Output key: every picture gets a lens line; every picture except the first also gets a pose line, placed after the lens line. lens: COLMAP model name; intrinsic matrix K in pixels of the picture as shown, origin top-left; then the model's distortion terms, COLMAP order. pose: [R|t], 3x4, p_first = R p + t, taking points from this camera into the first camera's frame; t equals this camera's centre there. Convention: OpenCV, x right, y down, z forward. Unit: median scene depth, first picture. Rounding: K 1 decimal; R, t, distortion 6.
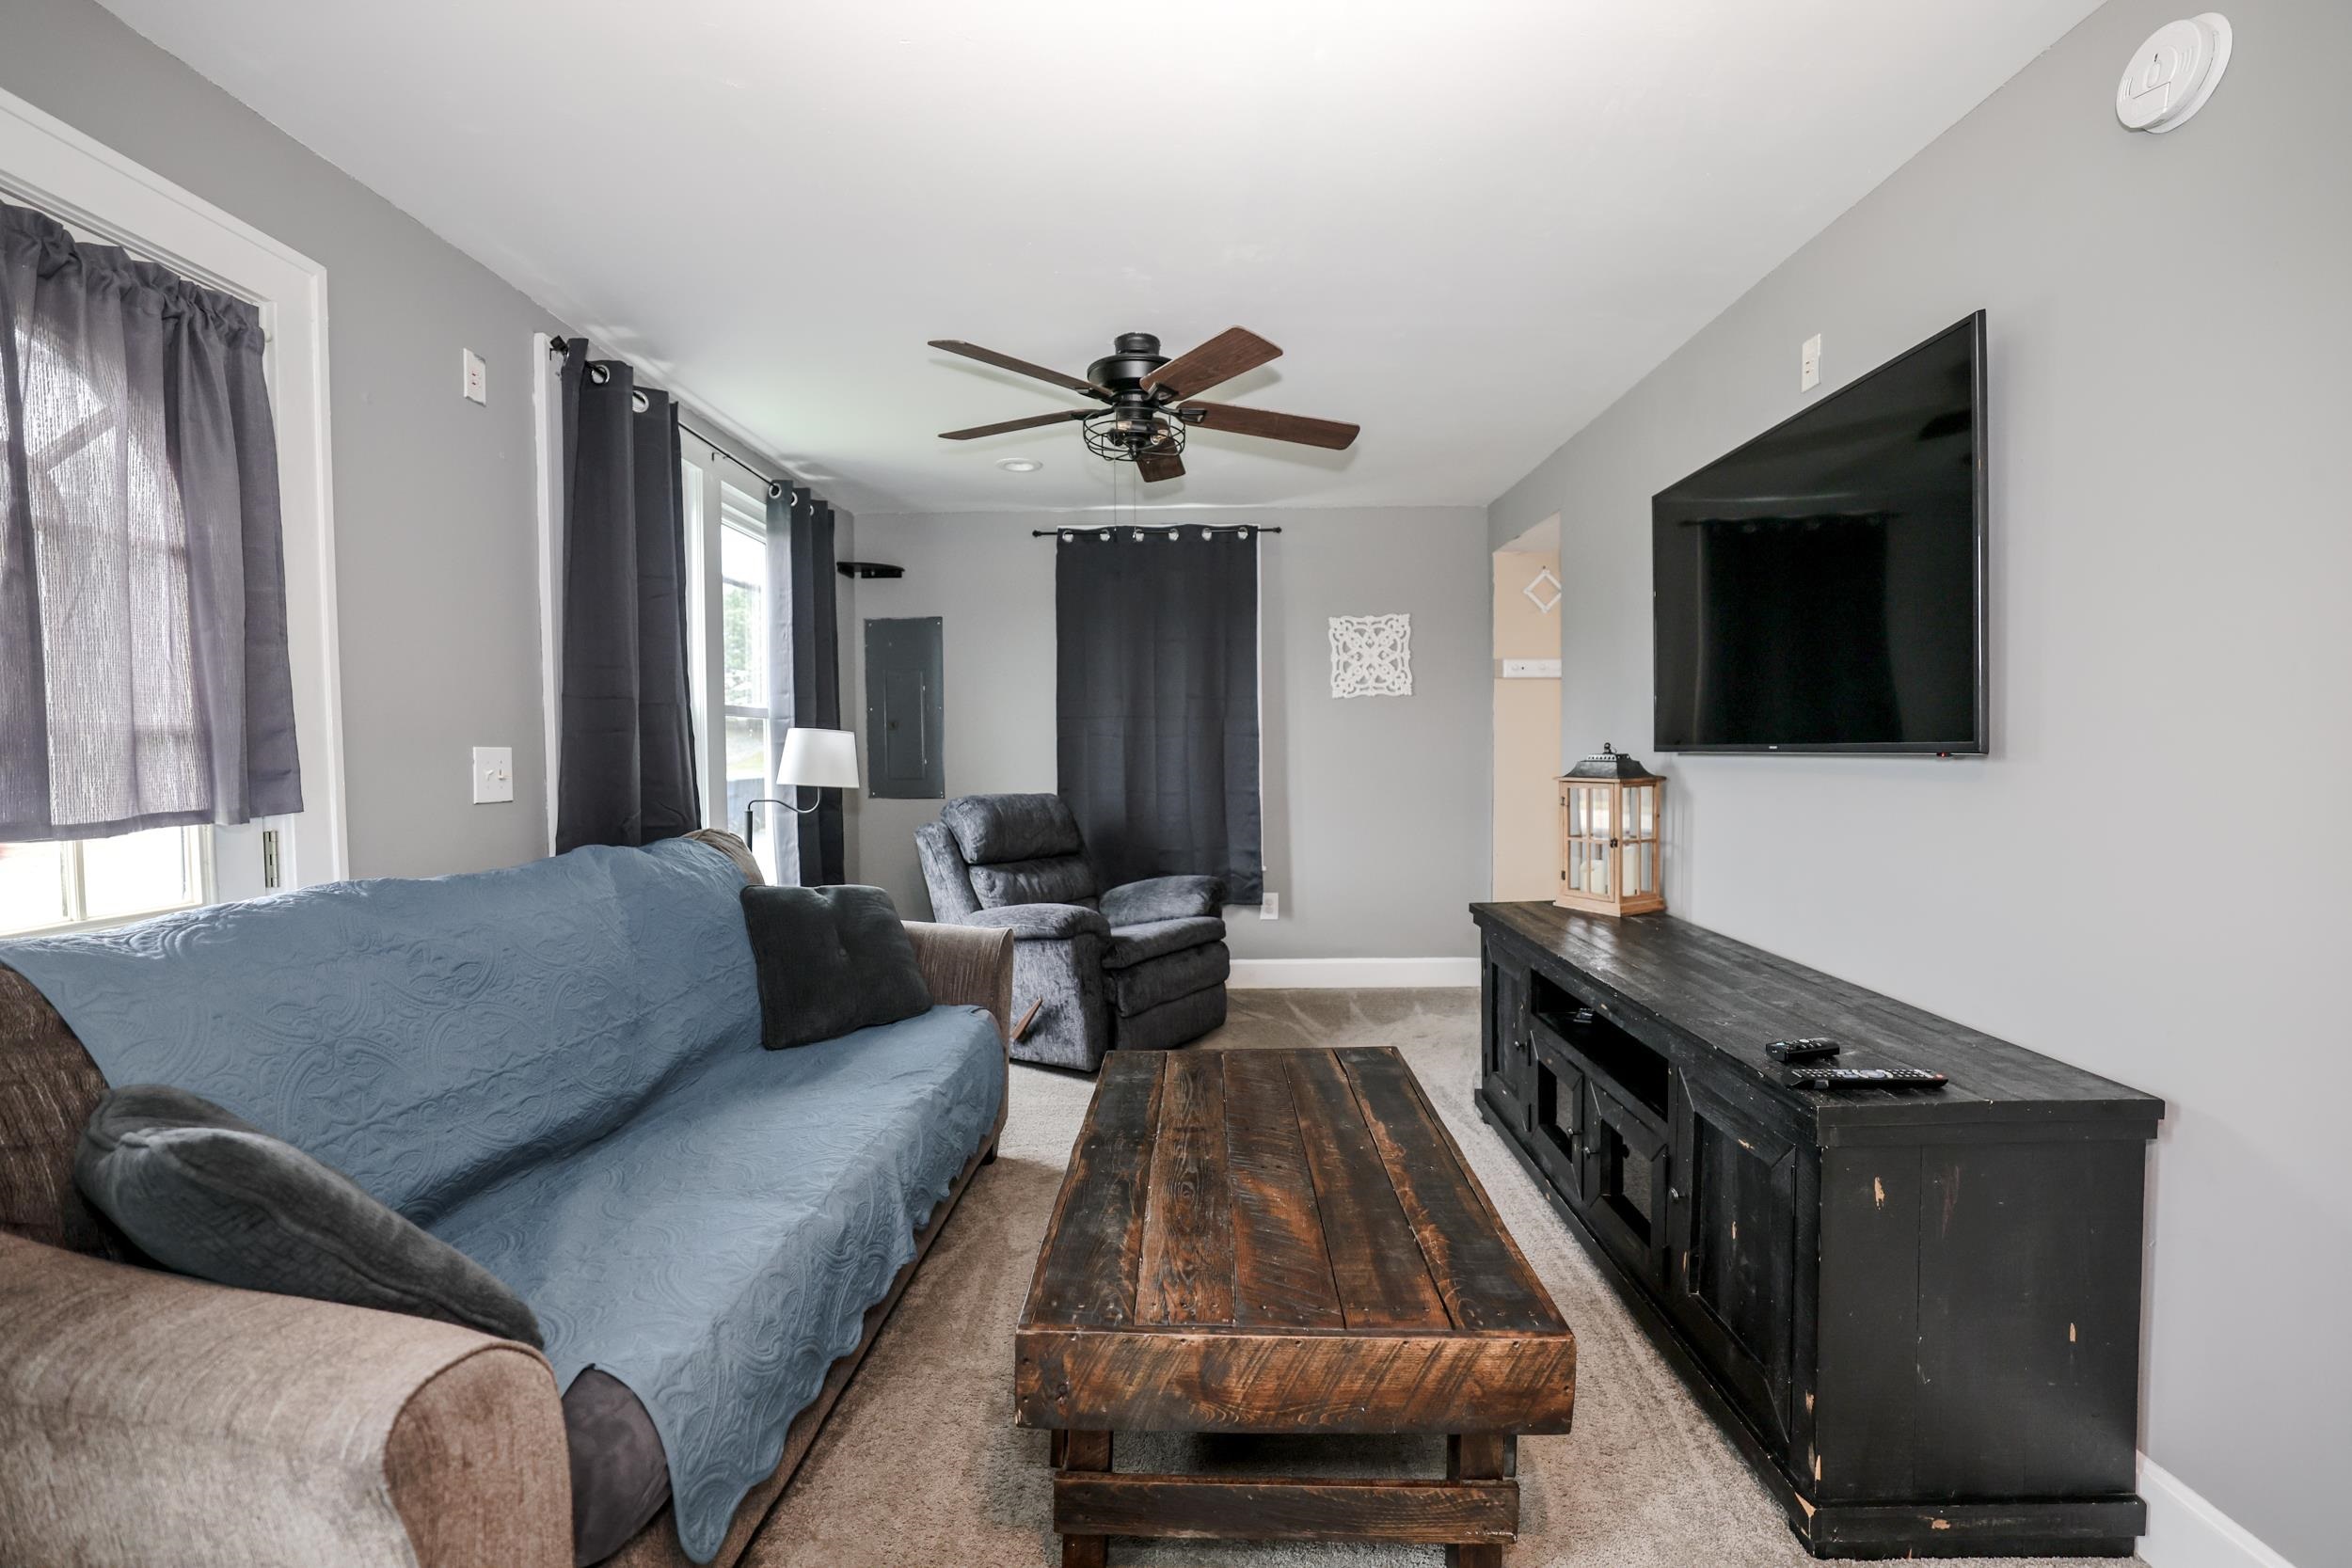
lens RADIAL K [[1046.2, 0, 1162.6], [0, 1046.2, 774.5], [0, 0, 1]] dist [-0.050739, 0.018849]
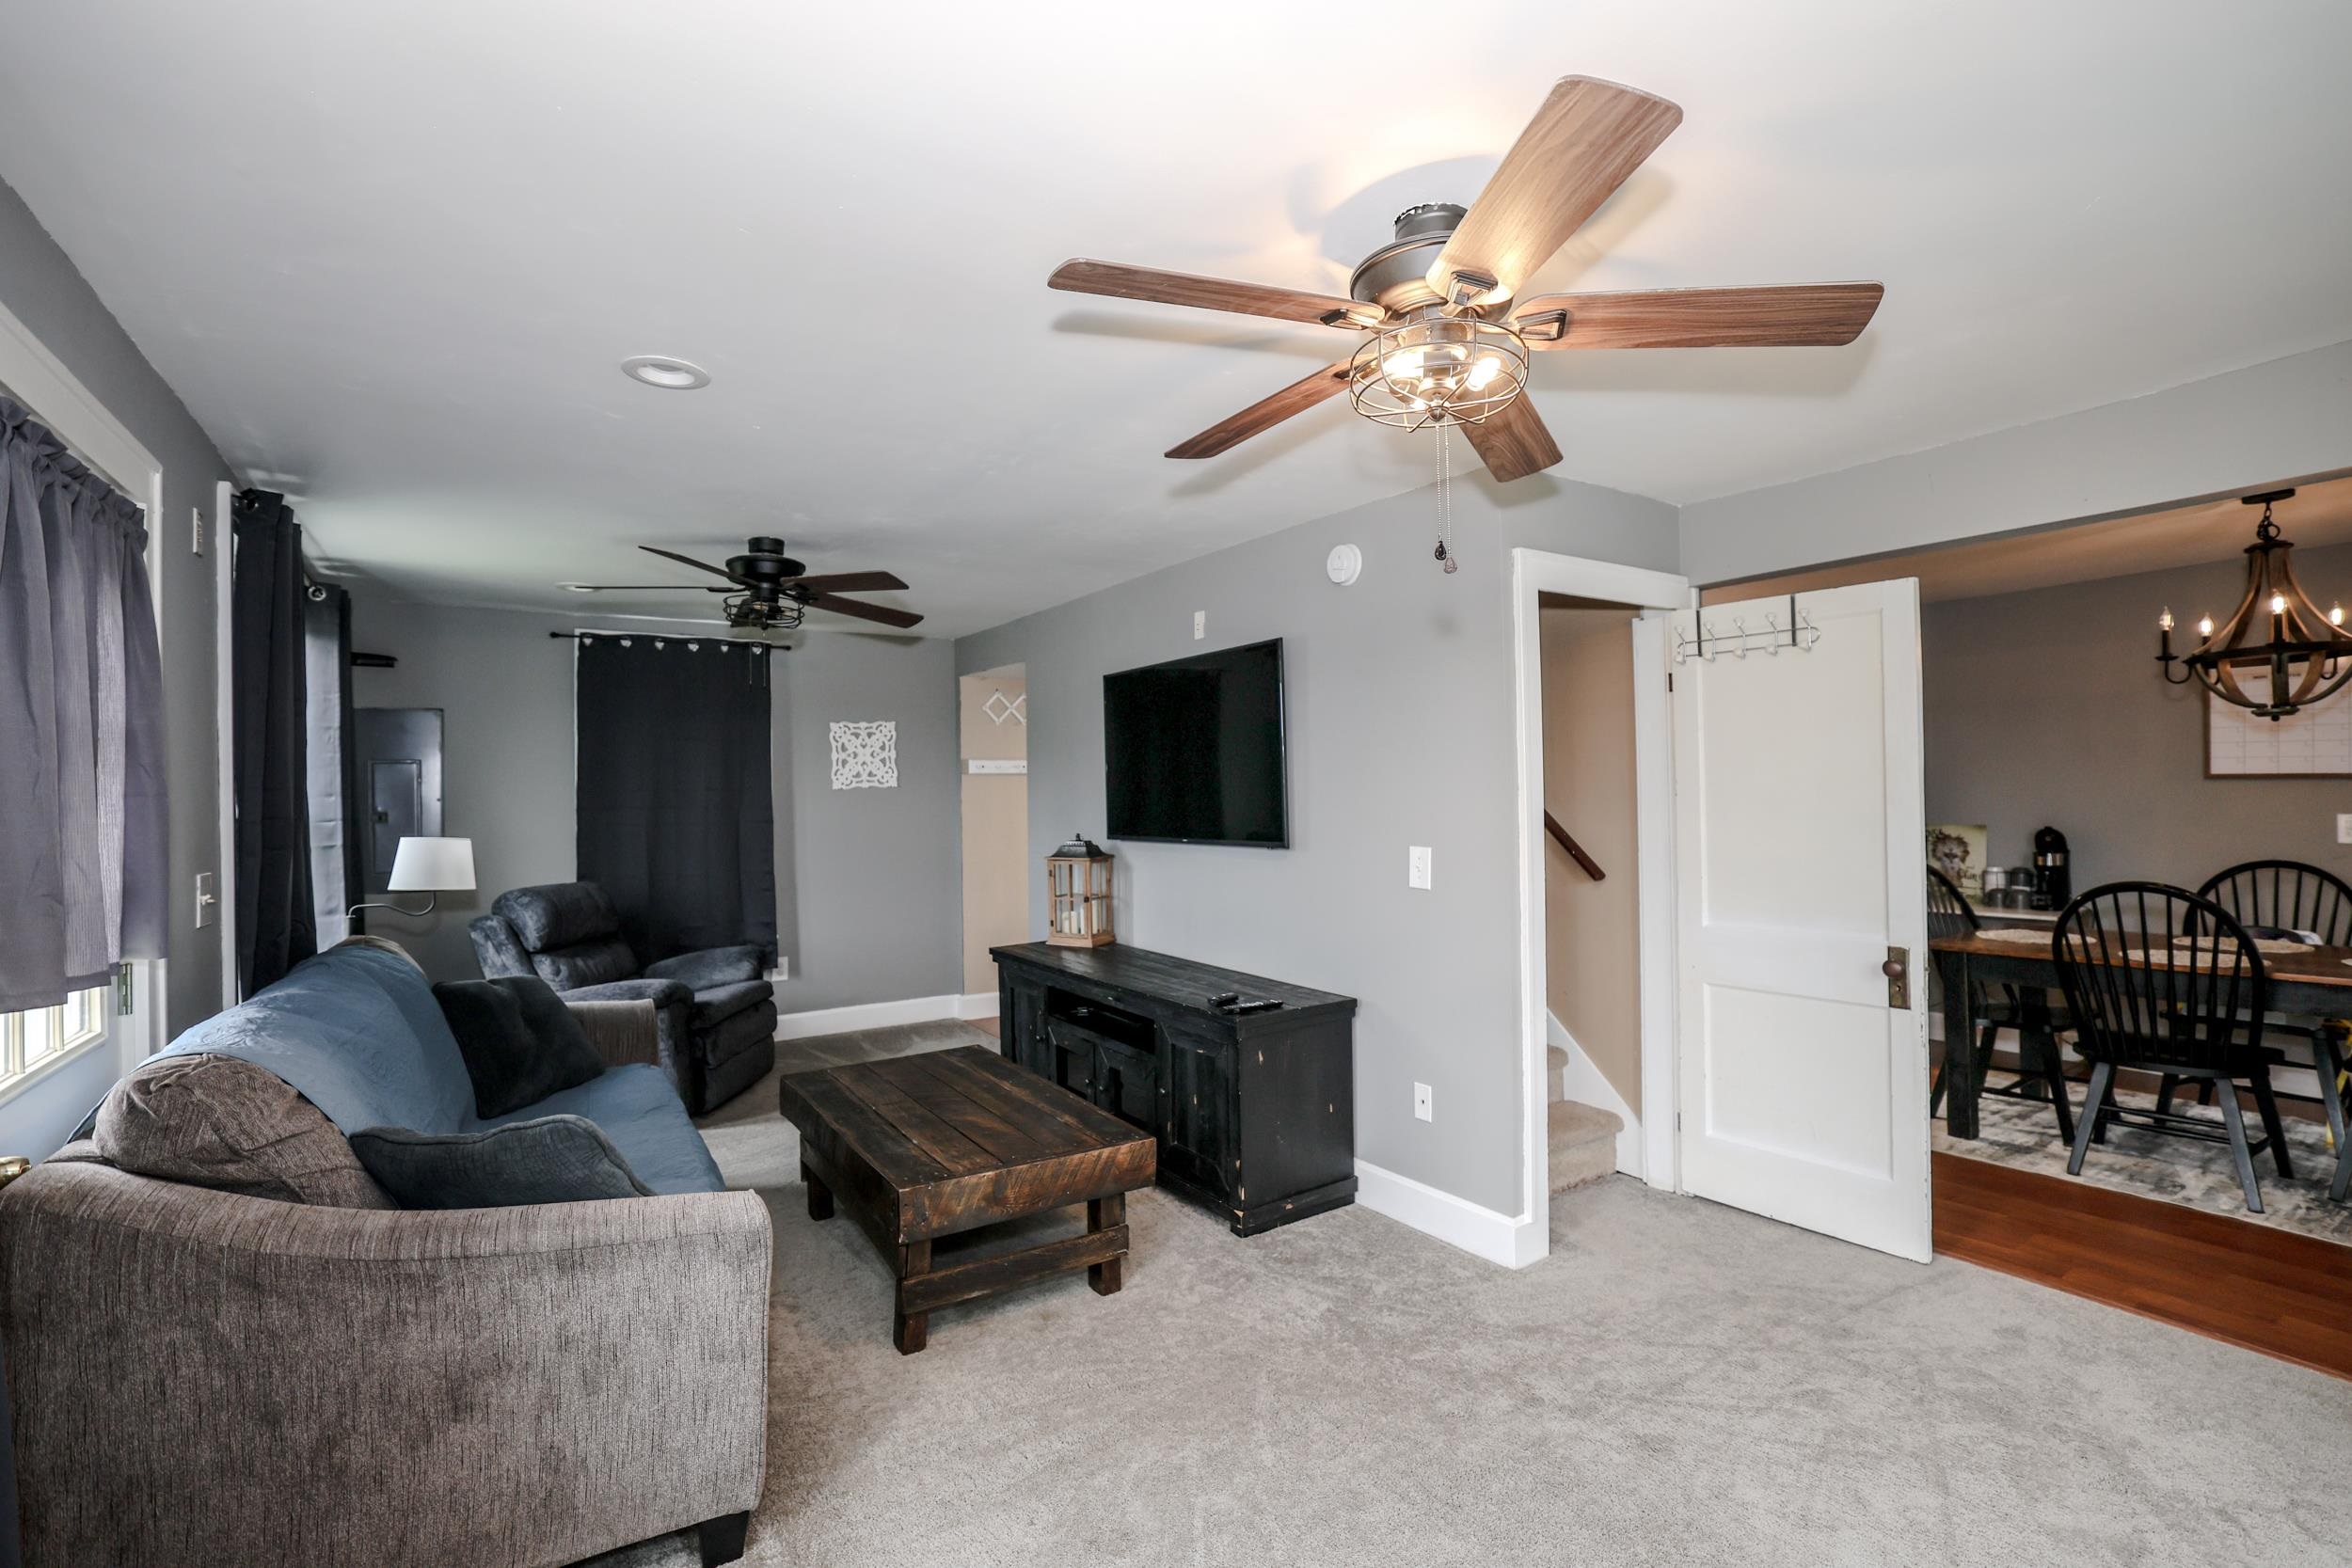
lens RADIAL K [[1046.2, 0, 1162.6], [0, 1046.2, 774.5], [0, 0, 1]] dist [-0.050739, 0.018849]
pose [[0.829745, 0.003854, 0.558130, -0.335423], [0.026177, 0.998607, -0.045811, -0.045174], [-0.557529, 0.052621, 0.828488, -0.355081]]
